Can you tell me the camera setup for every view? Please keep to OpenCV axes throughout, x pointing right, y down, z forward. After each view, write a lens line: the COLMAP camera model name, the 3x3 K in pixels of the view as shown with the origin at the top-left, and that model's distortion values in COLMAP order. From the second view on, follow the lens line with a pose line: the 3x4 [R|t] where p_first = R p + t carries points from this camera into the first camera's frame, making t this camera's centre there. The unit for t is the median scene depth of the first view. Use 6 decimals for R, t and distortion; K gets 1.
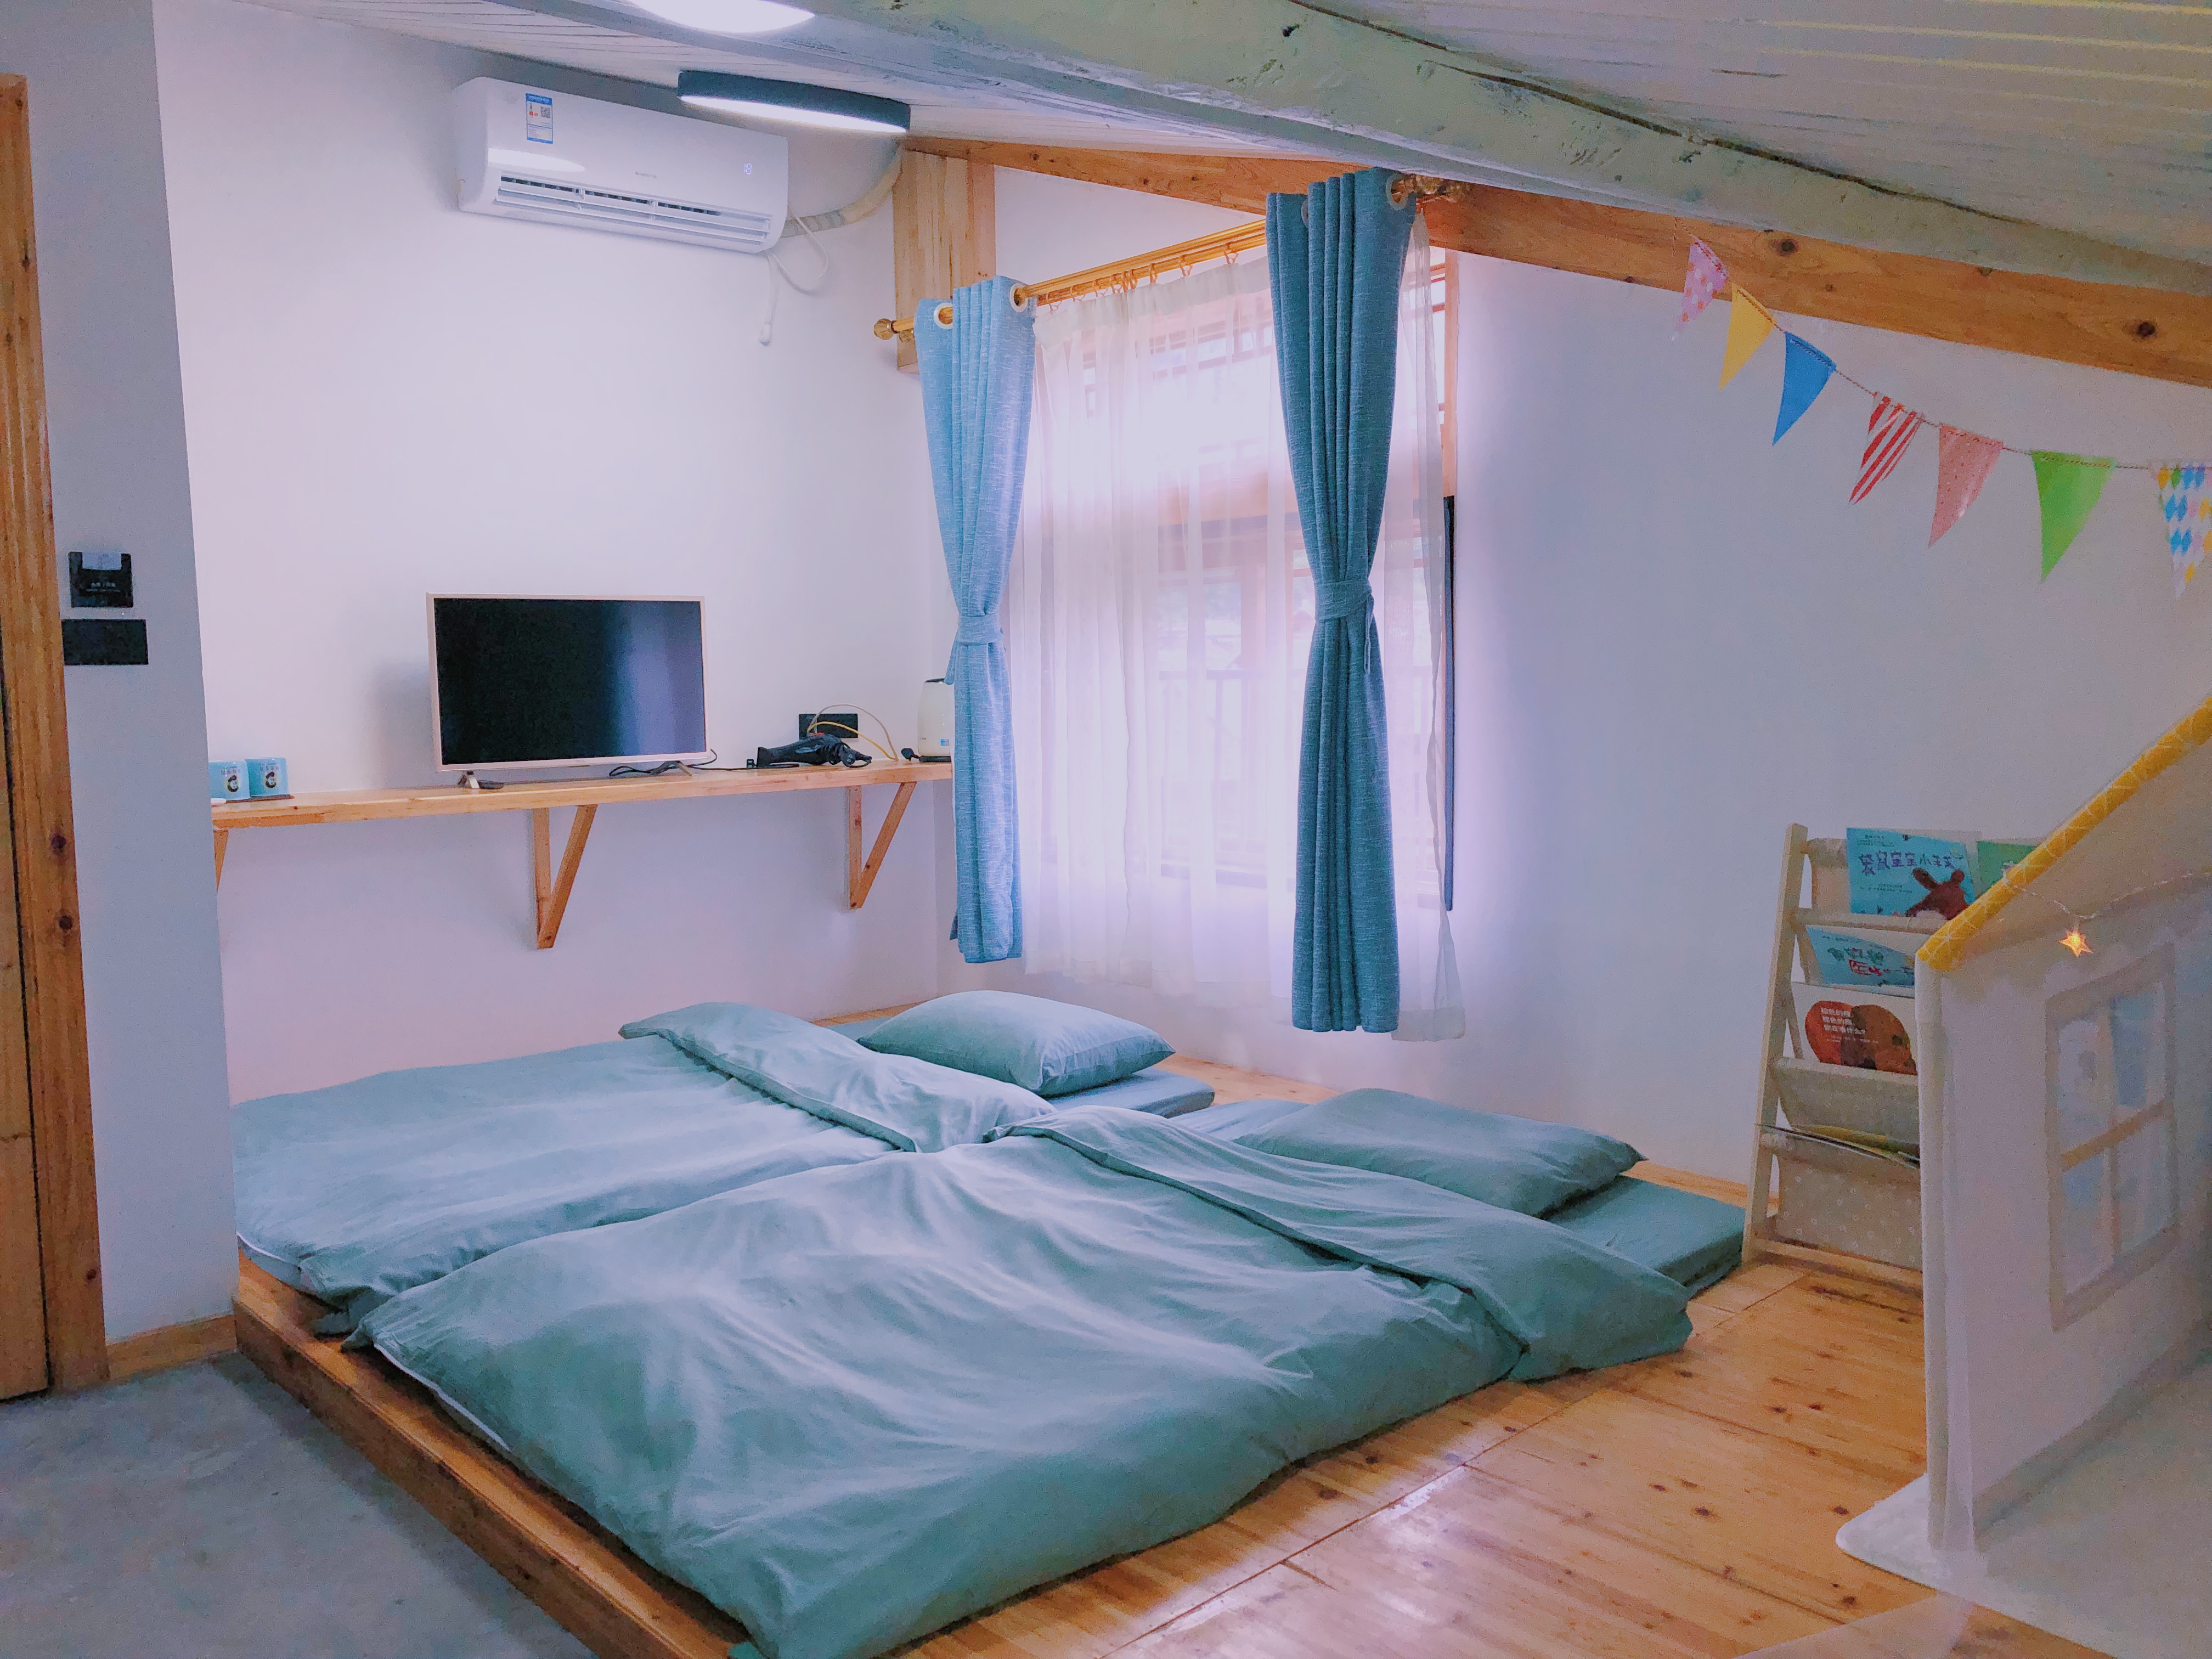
lens RADIAL K [[1833.8, 0, 1100.1], [0, 1833.8, 823.1], [0, 0, 1]] dist [-0.011140, 0.030688]
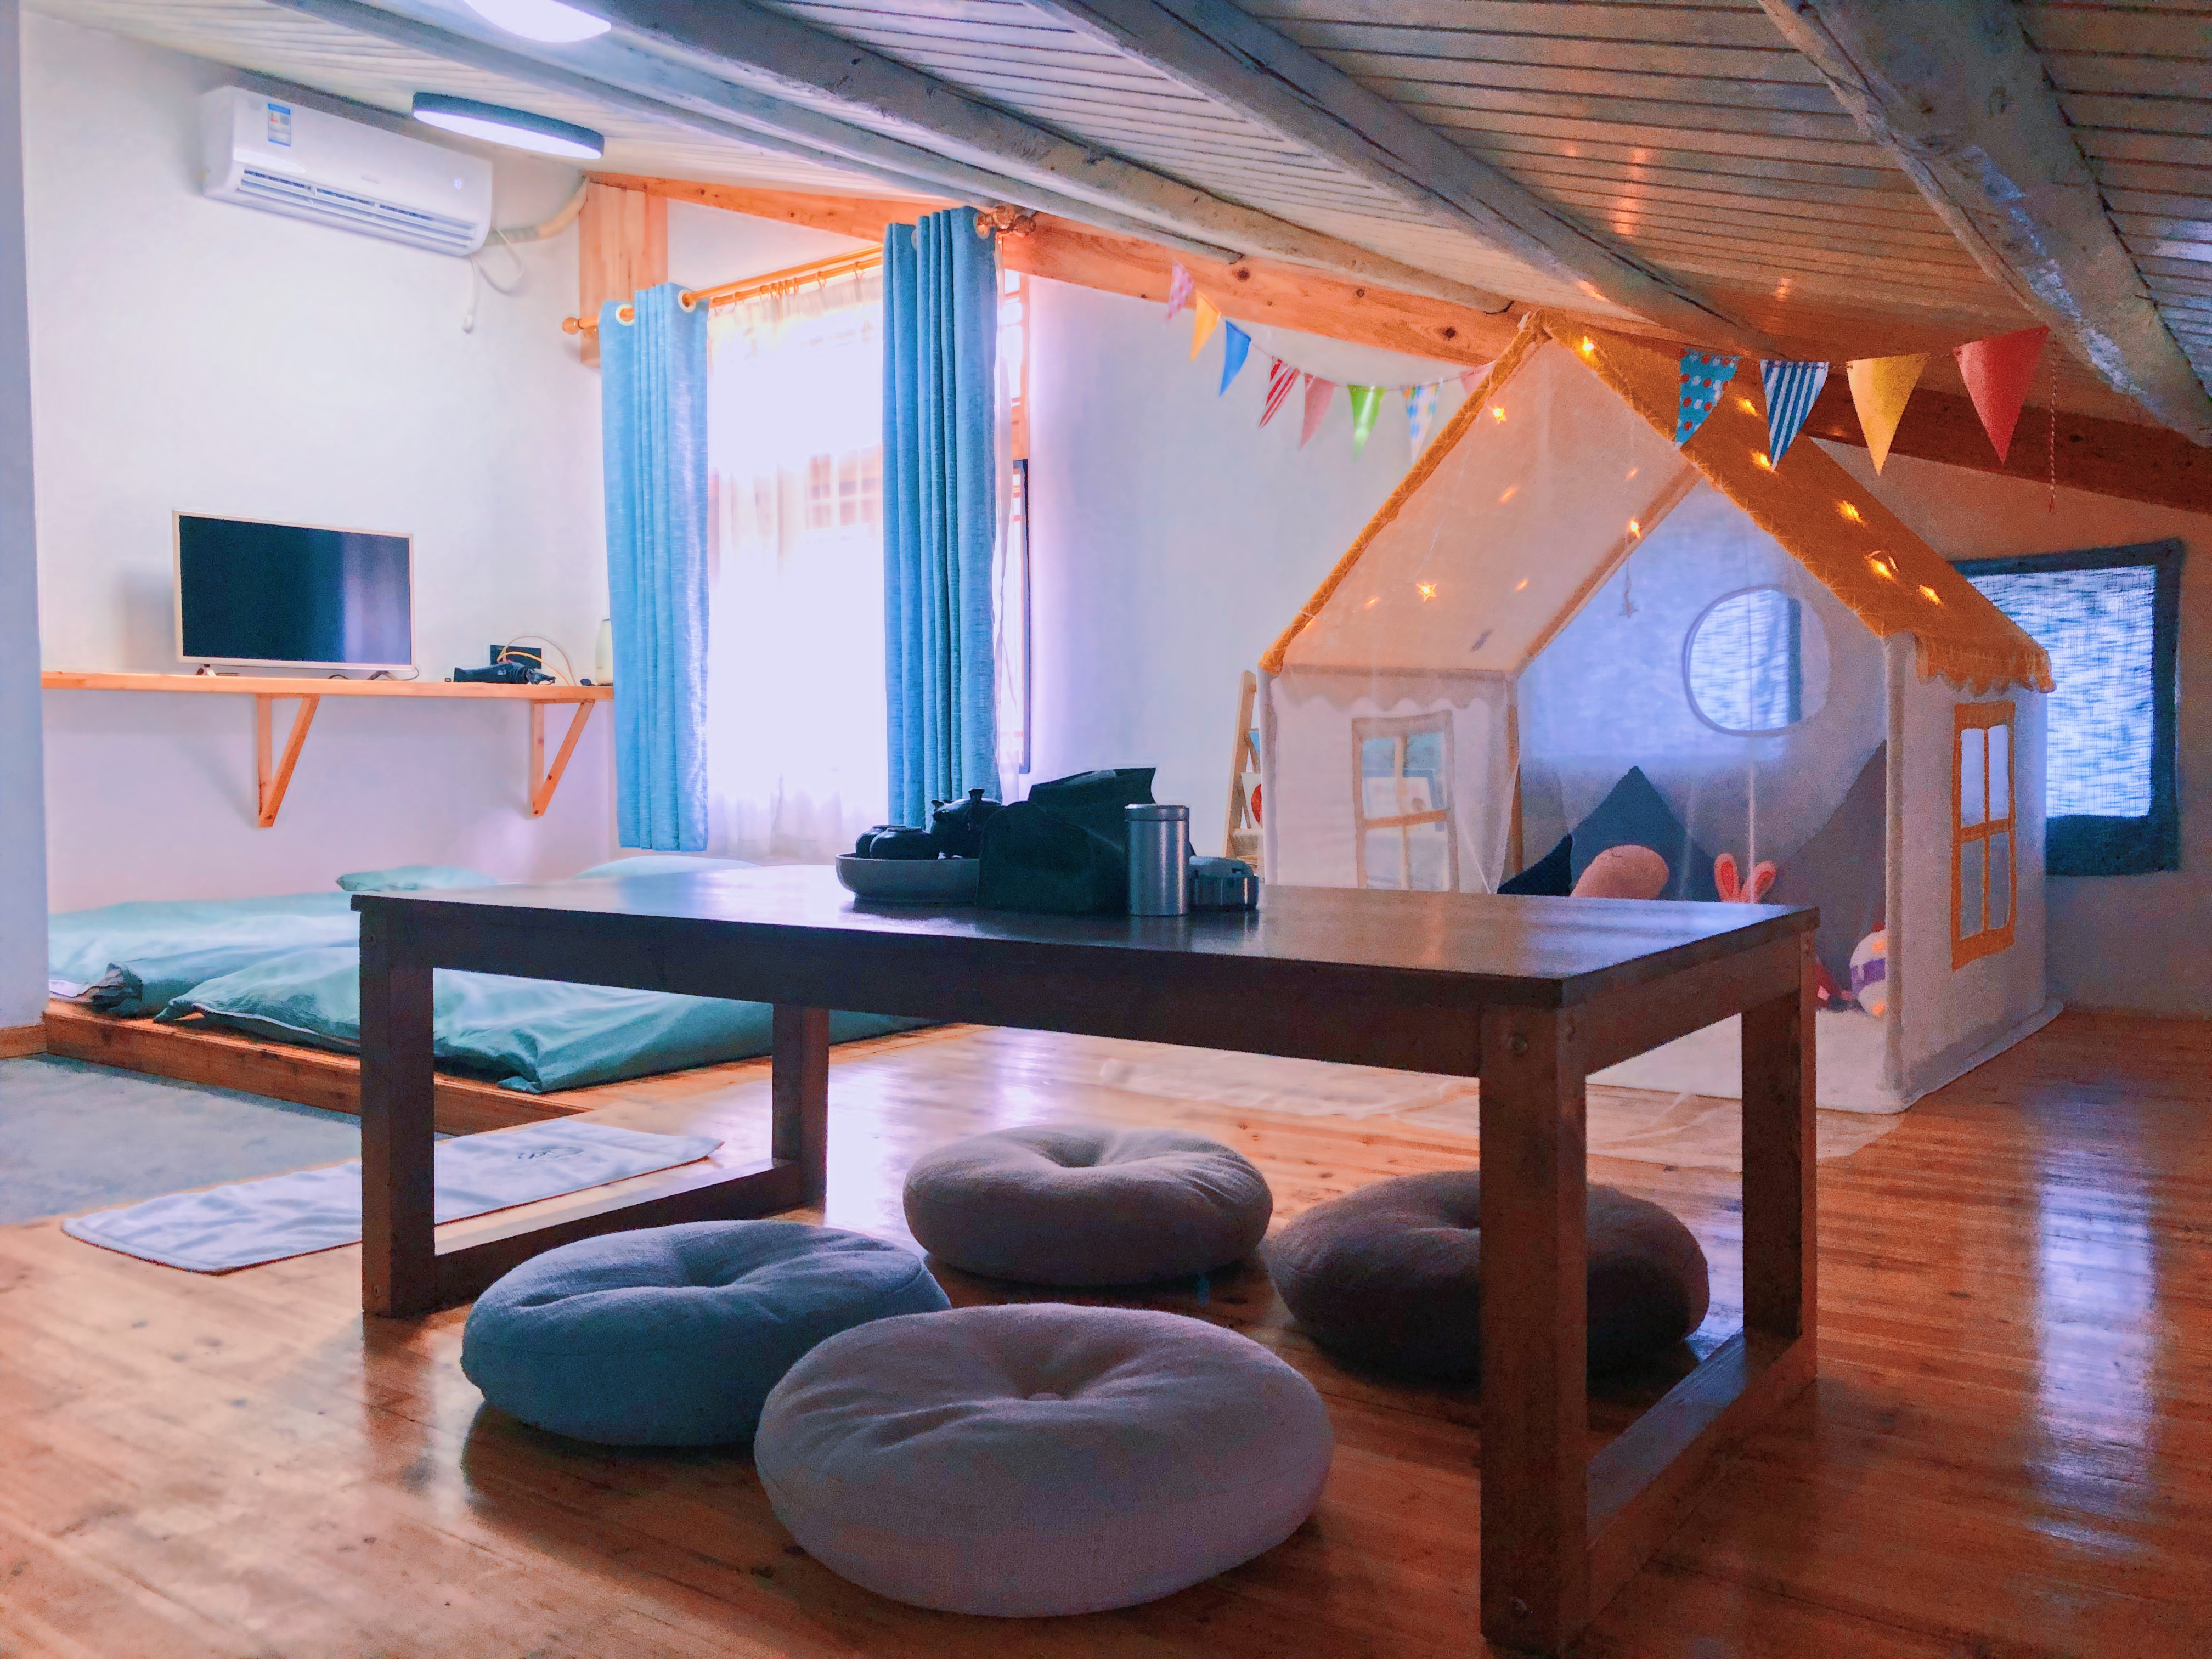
lens RADIAL K [[1833.8, 0, 1108.3], [0, 1833.8, 828.6], [0, 0, 1]] dist [-0.011140, 0.030688]
pose [[0.981228, 0.009977, 0.192592, -0.000917], [-0.000756, 0.998852, -0.047894, 0.128543], [-0.192849, 0.046849, 0.980109, -0.250742]]
